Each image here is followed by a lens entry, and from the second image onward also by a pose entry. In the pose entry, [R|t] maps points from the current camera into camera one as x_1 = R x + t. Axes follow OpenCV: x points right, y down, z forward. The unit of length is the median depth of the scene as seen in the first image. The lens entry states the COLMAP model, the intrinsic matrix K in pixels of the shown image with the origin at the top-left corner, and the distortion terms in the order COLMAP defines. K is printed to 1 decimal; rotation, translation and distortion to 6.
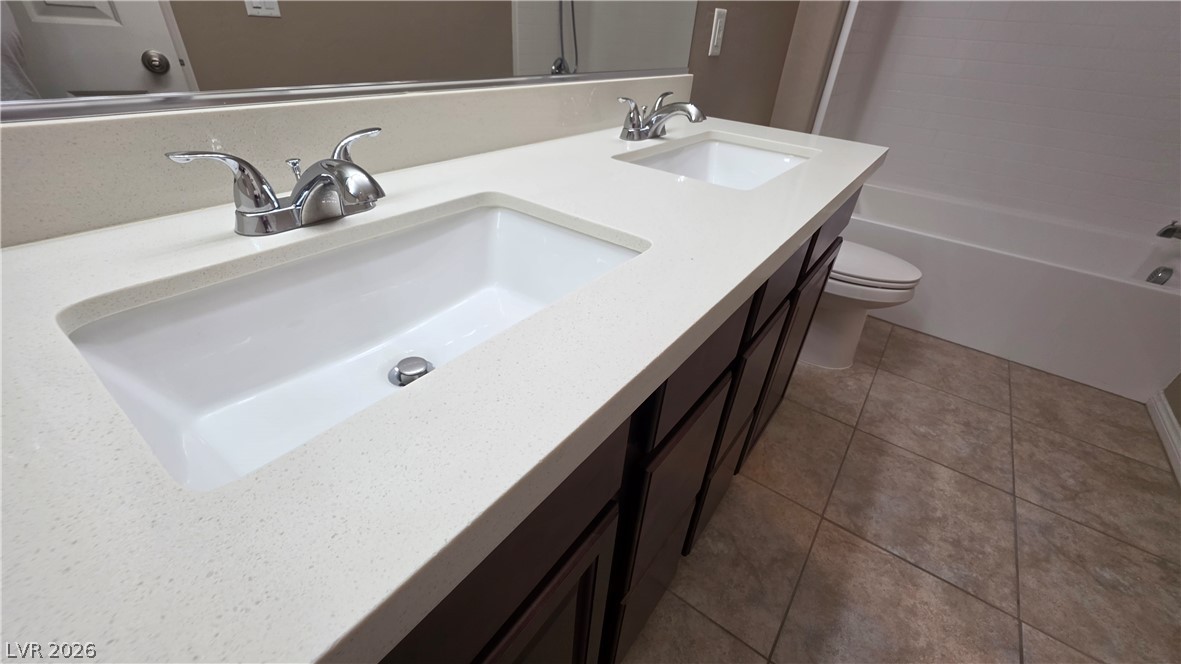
lens RADIAL K [[472.8, 0, 589.7], [0, 472.8, 336.4], [0, 0, 1]] dist [-0.001172, 0.000724]
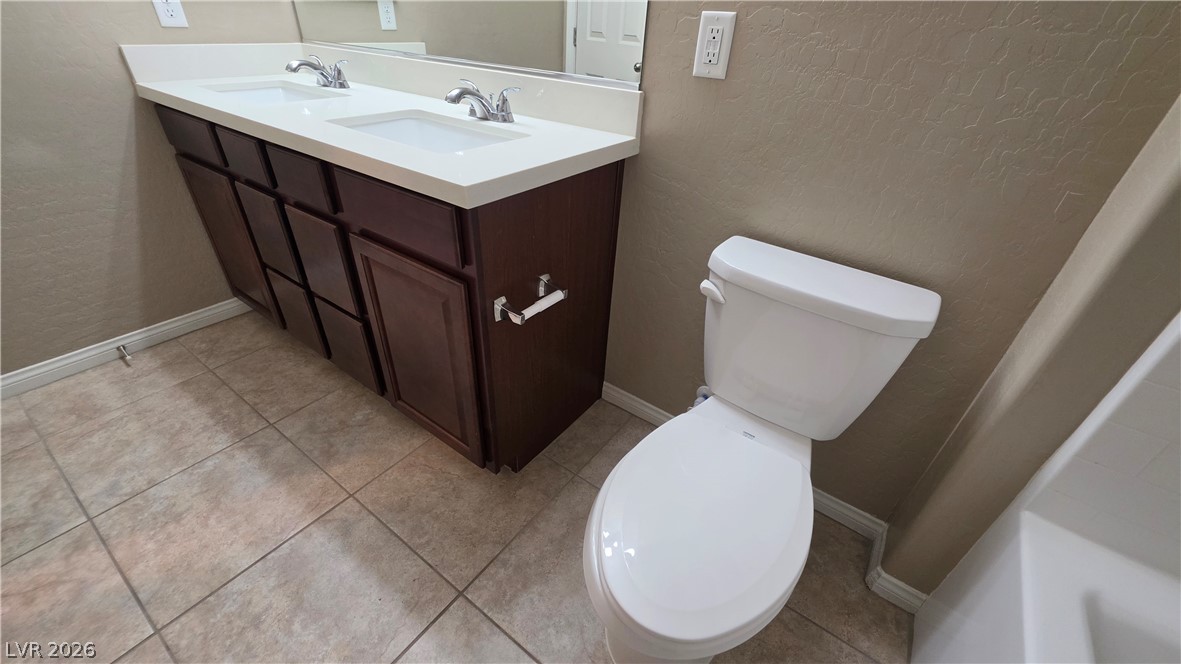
lens RADIAL K [[472.8, 0, 587.2], [0, 472.8, 333.3], [0, 0, 1]] dist [-0.001172, 0.000724]
pose [[0.012490, 0.508931, -0.860717, 1.136990], [-0.594120, 0.696142, 0.402999, -0.535098], [0.804280, 0.506335, 0.311061, 0.878952]]
